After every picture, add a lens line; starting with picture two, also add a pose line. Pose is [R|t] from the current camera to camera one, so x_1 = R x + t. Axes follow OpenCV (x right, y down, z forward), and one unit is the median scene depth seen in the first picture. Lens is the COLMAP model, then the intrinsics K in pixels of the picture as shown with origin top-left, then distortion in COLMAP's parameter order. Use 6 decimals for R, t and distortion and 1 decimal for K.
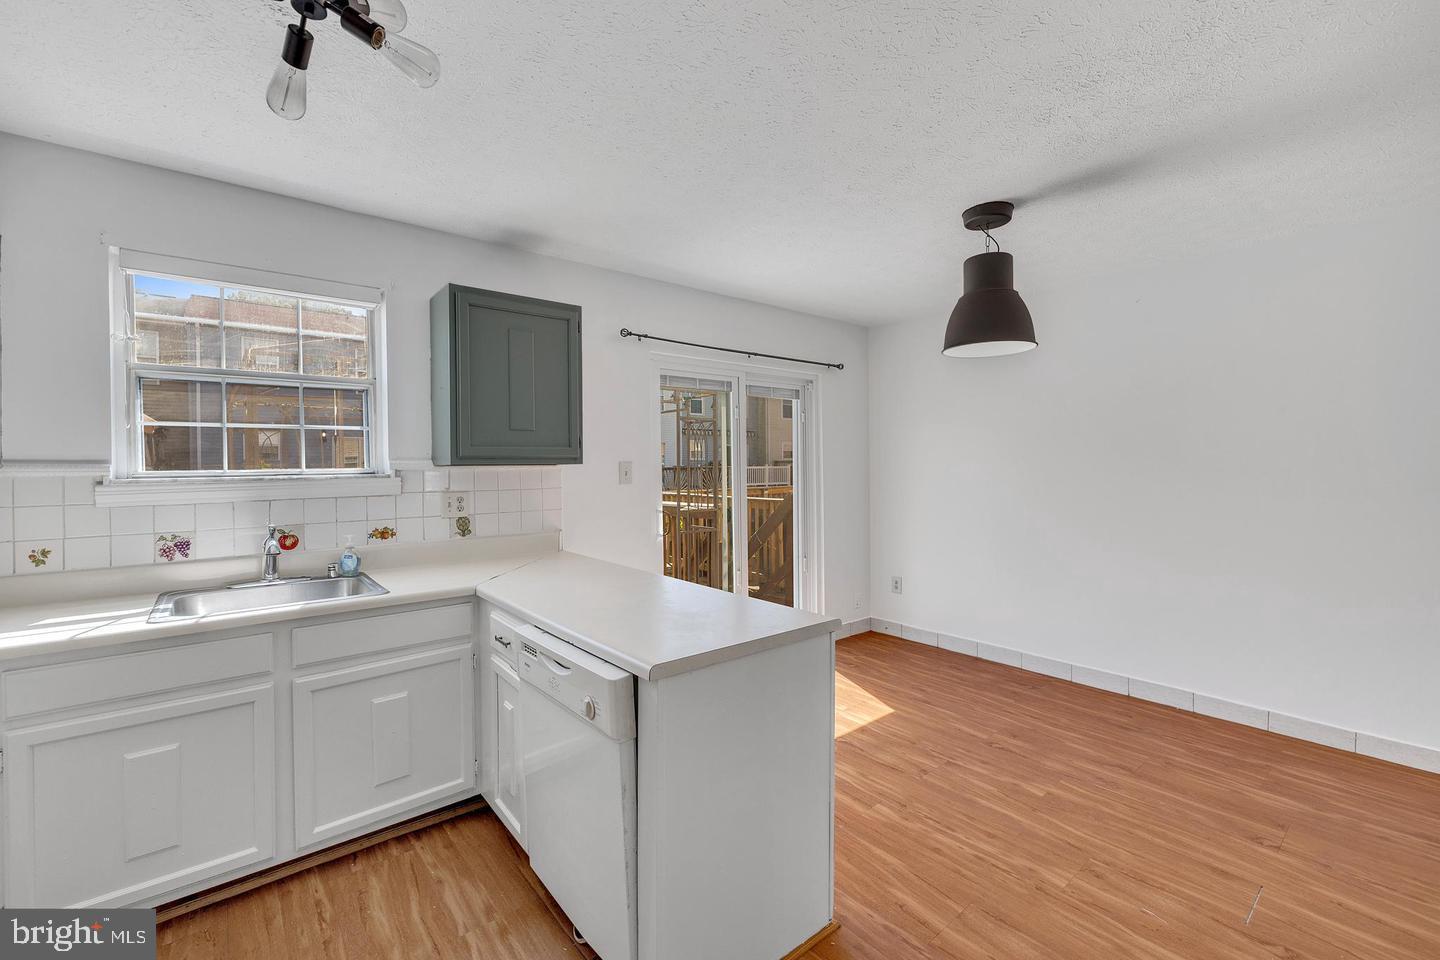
lens RADIAL K [[615.2, 0, 718.2], [0, 615.2, 479.3], [0, 0, 1]] dist [-0.006602, -0.000092]
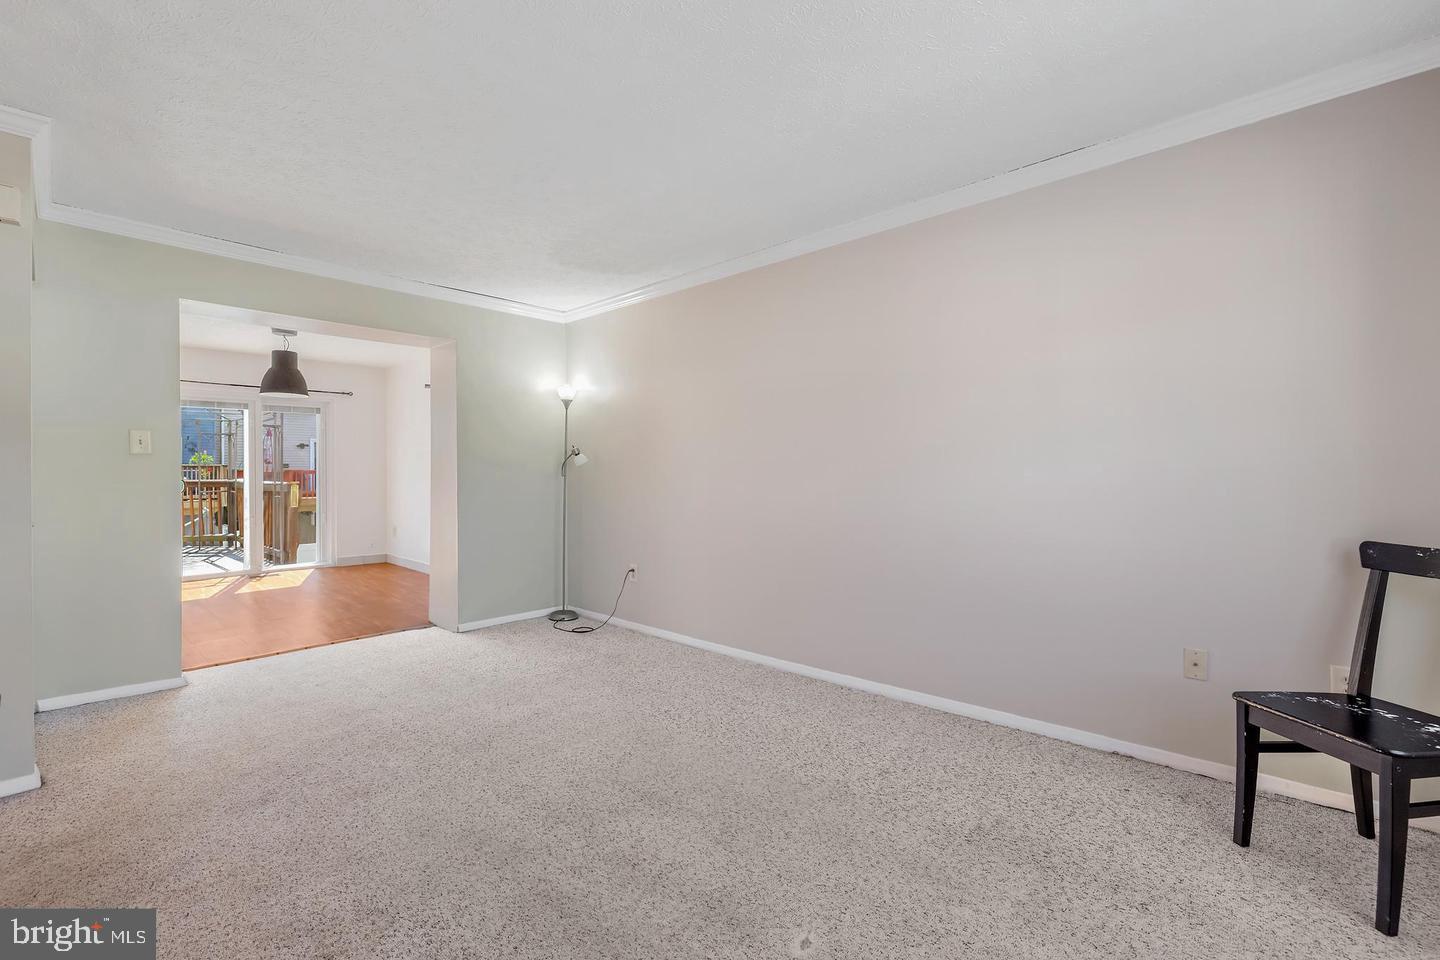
lens RADIAL K [[614.1, 0, 722.2], [0, 614.1, 479.7], [0, 0, 1]] dist [-0.005059, -0.000350]
pose [[0.983964, 0.004087, 0.178319, 1.731249], [-0.003129, 0.999979, -0.005656, 0.089540], [-0.178339, 0.005007, 0.983956, -1.481380]]
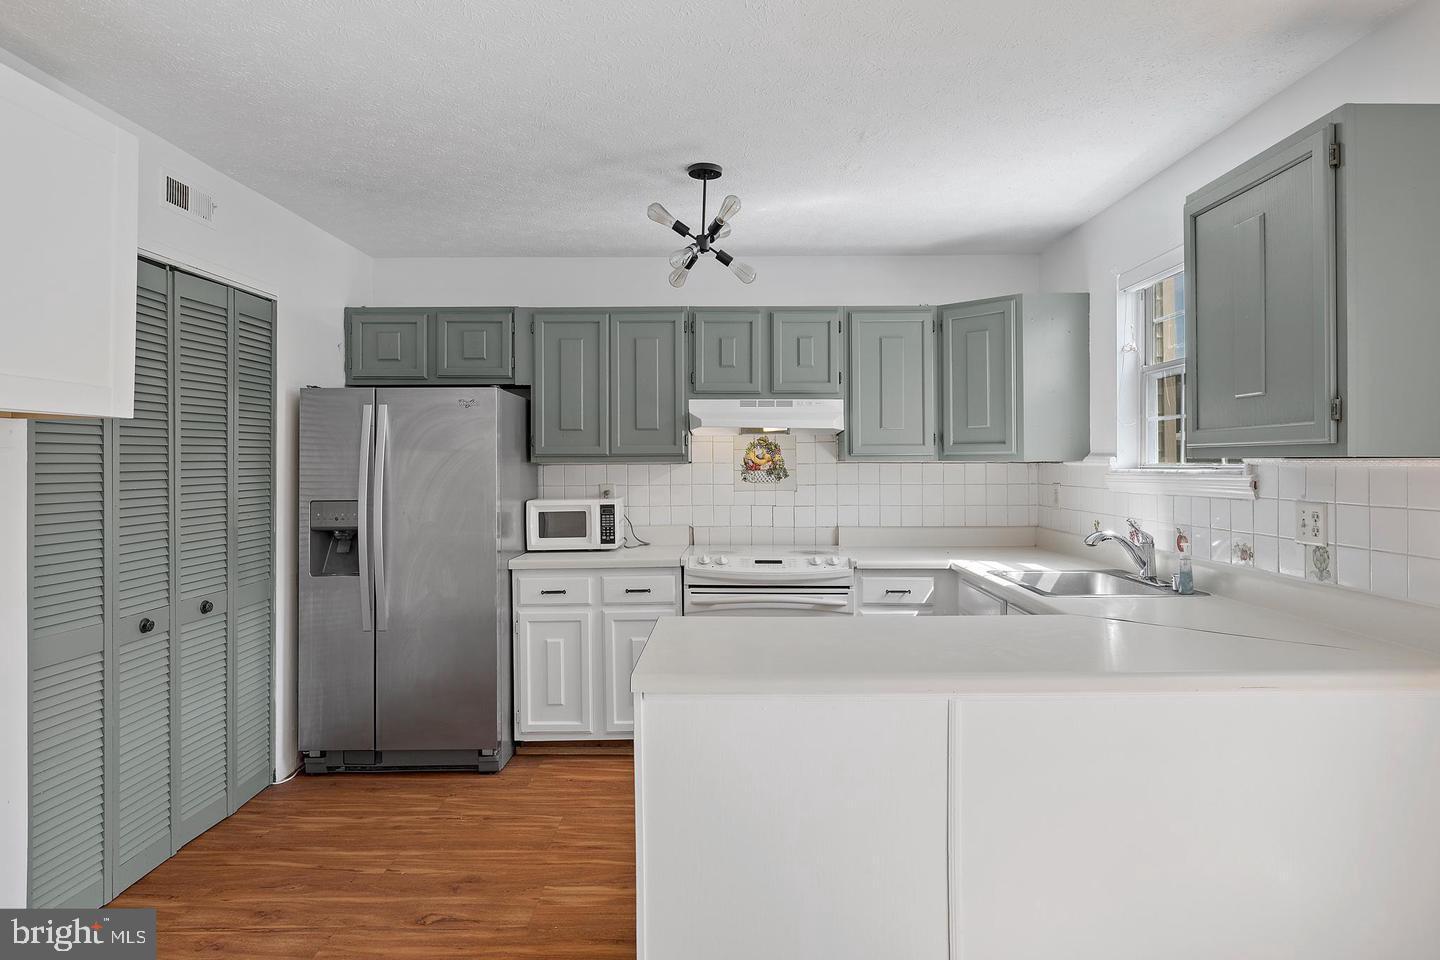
lens RADIAL K [[798.8, 0, 738.5], [0, 798.8, 456.3], [0, 0, 1]] dist [-0.008952, 0.000178]
pose [[-0.630279, 0.003255, -0.776362, 0.599549], [-0.012361, 0.999822, 0.014226, -0.032962], [0.776270, 0.018563, -0.630127, 1.217620]]
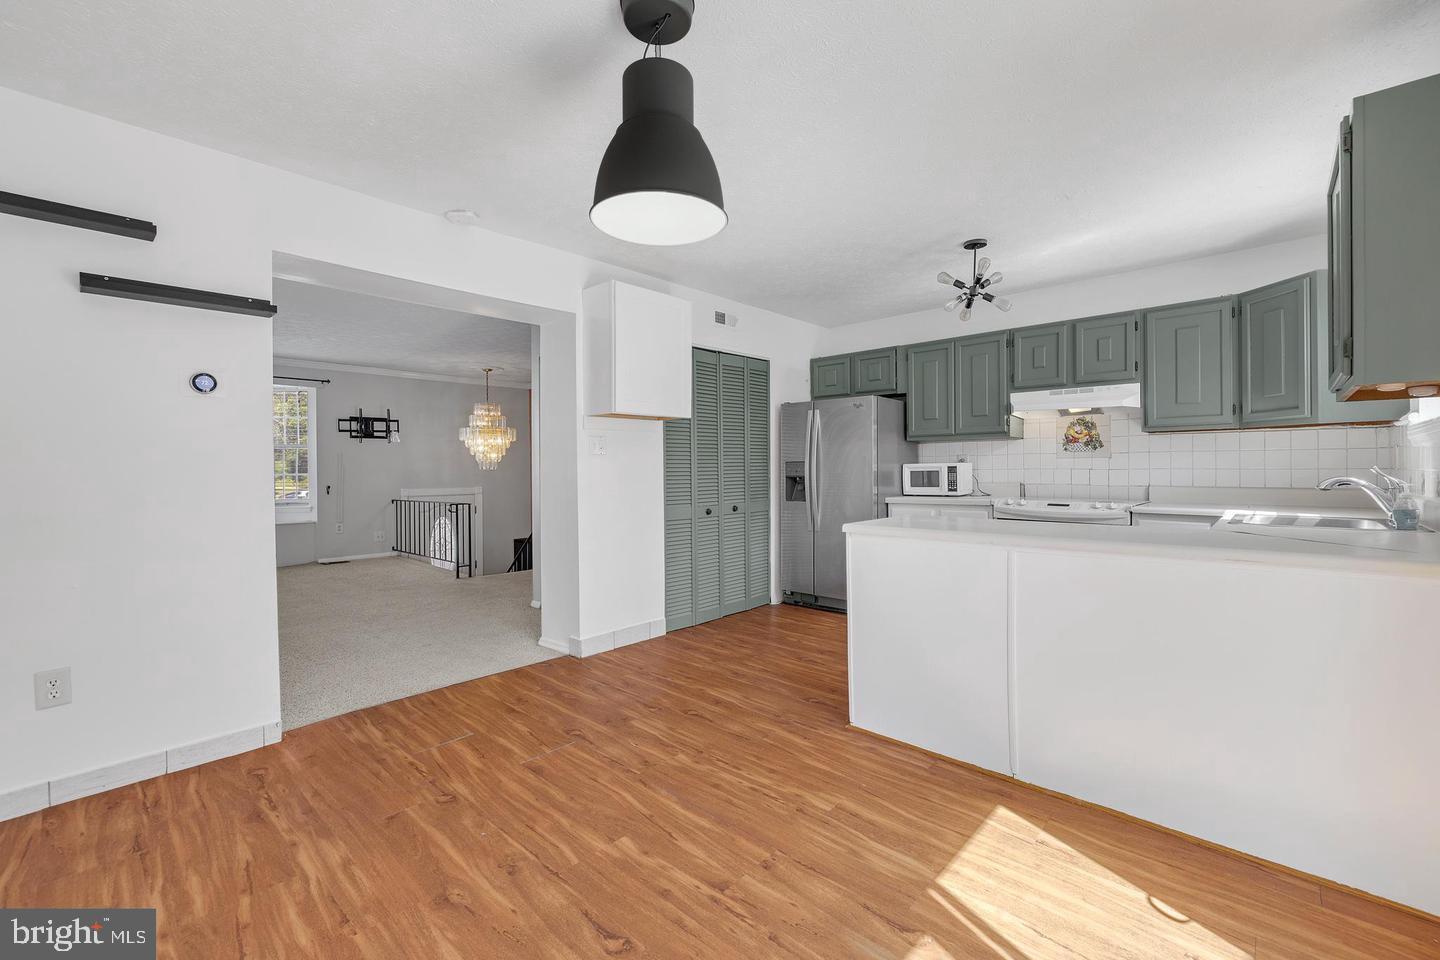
lens RADIAL K [[615.2, 0, 723.9], [0, 615.2, 469.0], [0, 0, 1]] dist [-0.006602, -0.000092]
pose [[-0.990511, 0.015933, -0.136509, 0.492263], [0.012384, 0.999564, 0.026806, 0.032423], [0.136877, 0.024861, -0.990276, 1.737854]]
